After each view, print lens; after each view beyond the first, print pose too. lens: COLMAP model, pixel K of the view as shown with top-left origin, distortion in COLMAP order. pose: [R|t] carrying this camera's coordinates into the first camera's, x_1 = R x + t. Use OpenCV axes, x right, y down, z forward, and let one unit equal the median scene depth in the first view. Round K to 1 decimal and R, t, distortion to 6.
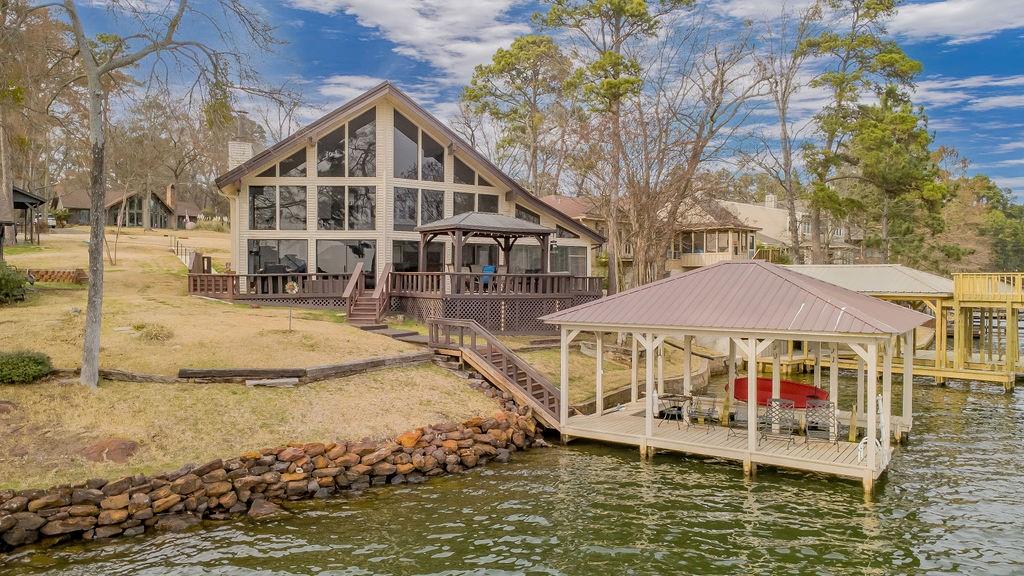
lens RADIAL K [[719.9, 0, 510.9], [0, 719.9, 286.6], [0, 0, 1]] dist [0.022456, -0.024443]
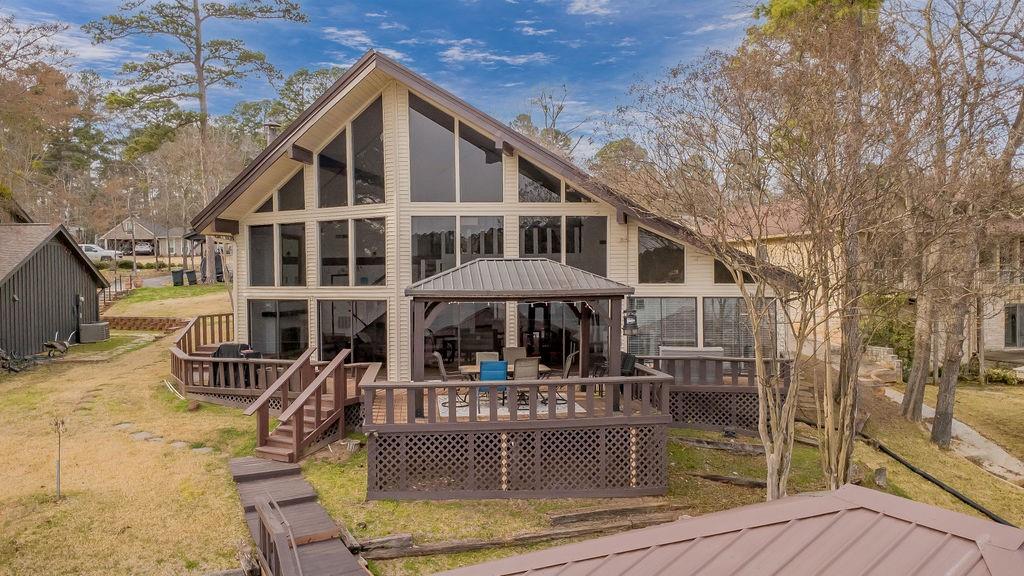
lens RADIAL K [[719.9, 0, 513.7], [0, 719.9, 287.3], [0, 0, 1]] dist [0.022456, -0.024443]
pose [[0.889662, -0.009161, -0.456528, 0.233563], [0.010237, 0.999948, -0.000116, -0.085351], [0.456506, -0.004570, 0.889709, 0.541533]]
